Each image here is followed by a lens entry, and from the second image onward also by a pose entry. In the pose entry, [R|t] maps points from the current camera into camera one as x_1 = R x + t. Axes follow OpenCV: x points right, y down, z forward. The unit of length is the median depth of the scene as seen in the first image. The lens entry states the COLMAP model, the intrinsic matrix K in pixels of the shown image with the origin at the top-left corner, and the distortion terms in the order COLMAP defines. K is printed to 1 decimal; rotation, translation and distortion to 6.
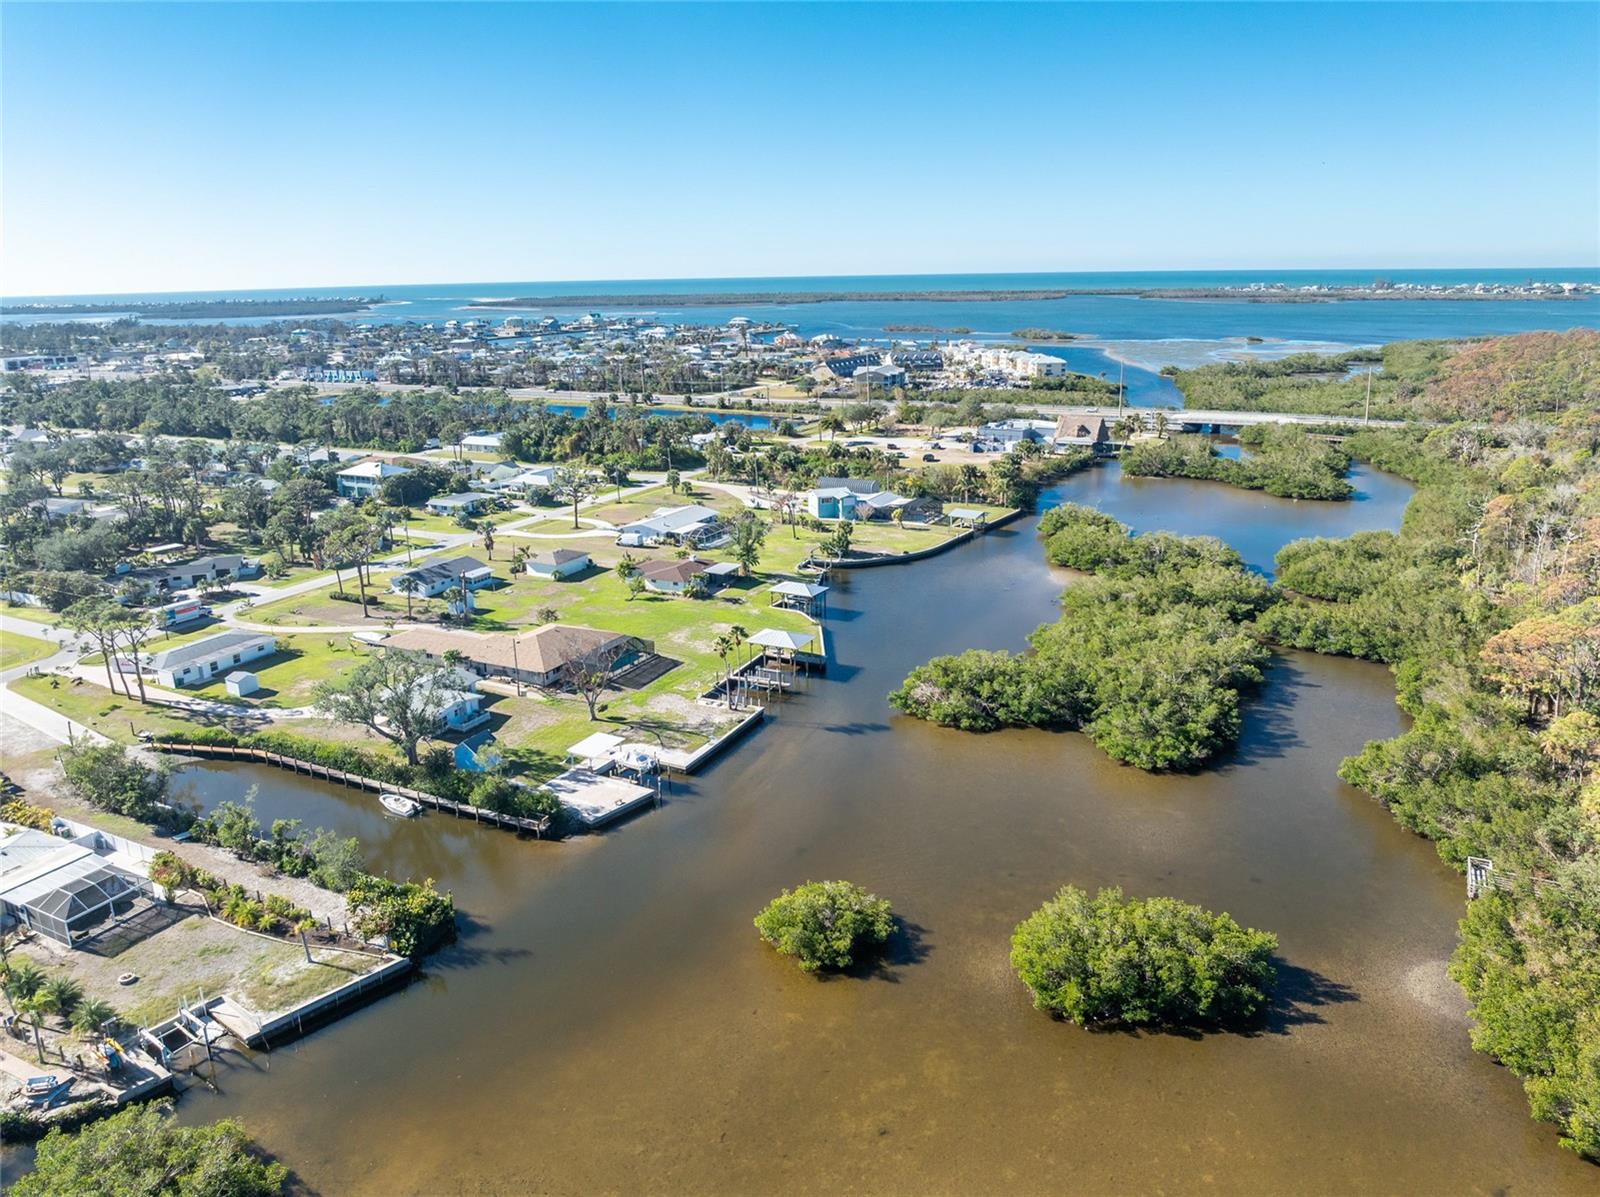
lens RADIAL K [[1162.3, 0, 807.5], [0, 1162.3, 597.7], [0, 0, 1]] dist [-0.008753, -0.055617]
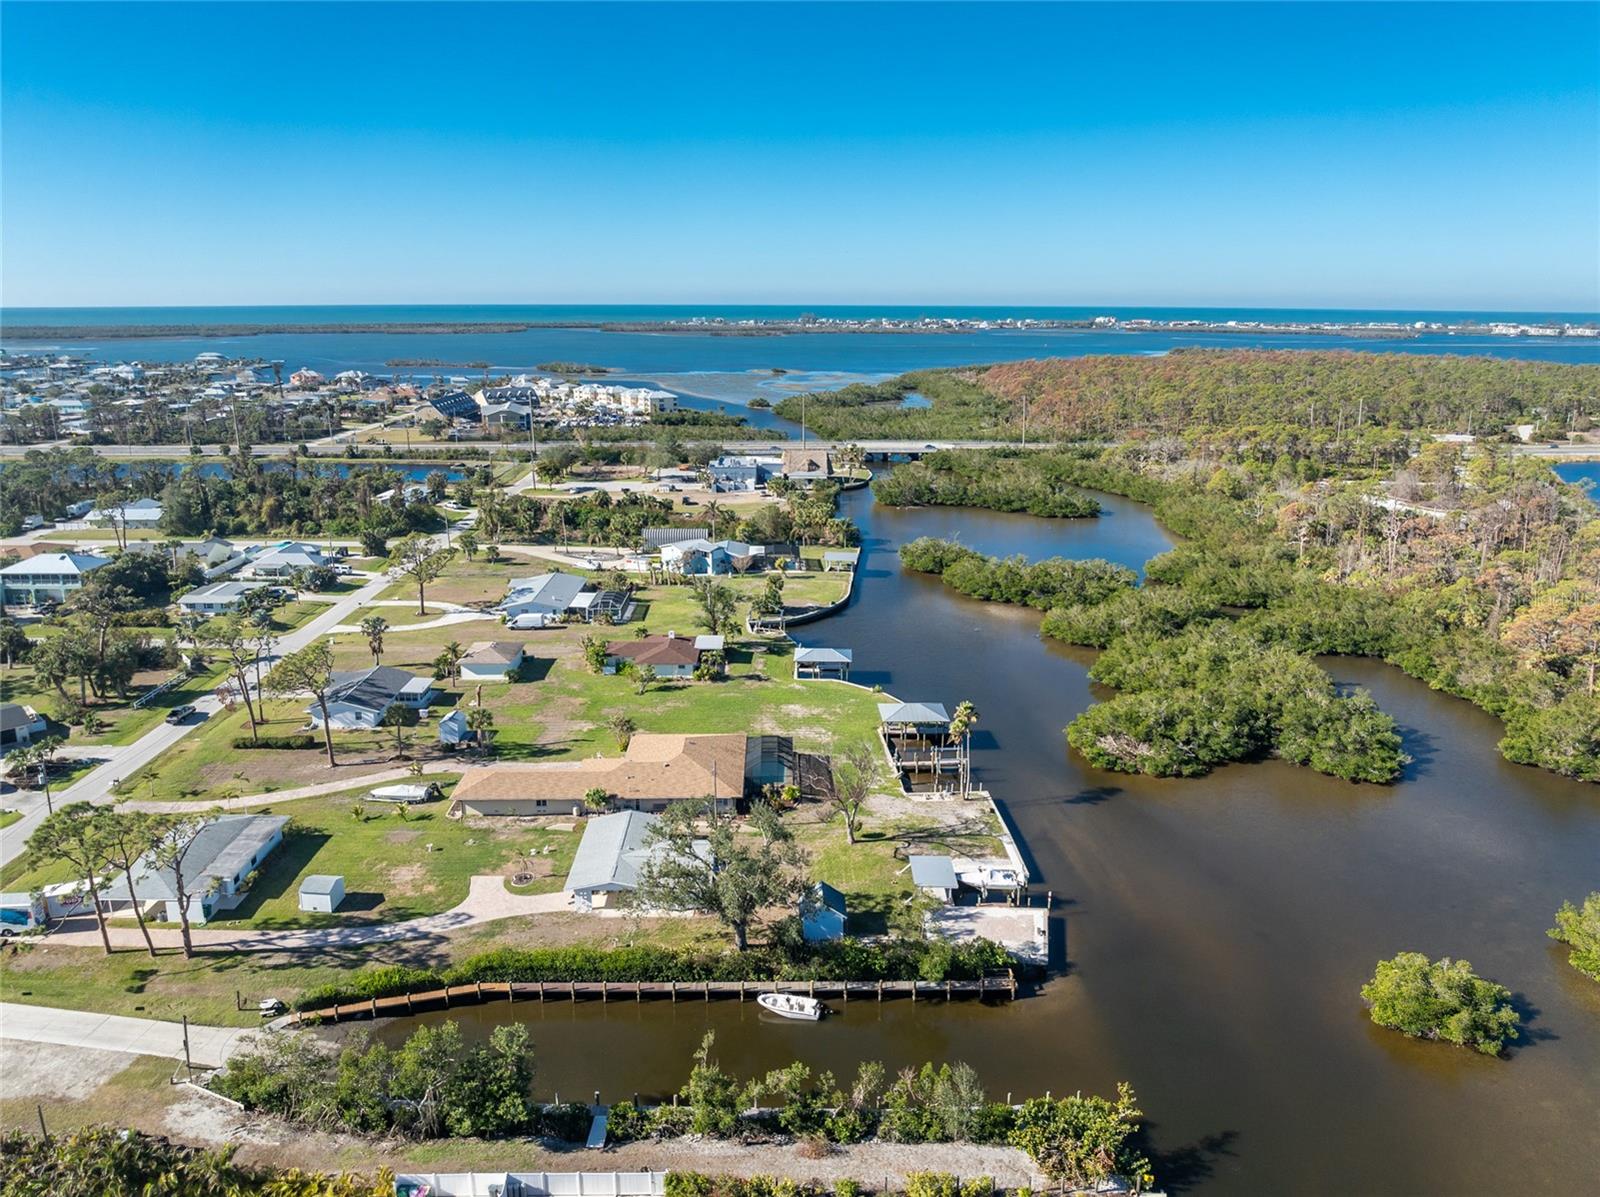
lens RADIAL K [[1162.3, 0, 807.5], [0, 1162.3, 597.7], [0, 0, 1]] dist [-0.008753, -0.055617]
pose [[0.875639, -0.098644, 0.472786, -0.458422], [0.111226, 0.993794, 0.001350, -0.056700], [-0.469985, 0.051404, 0.881176, 0.218819]]
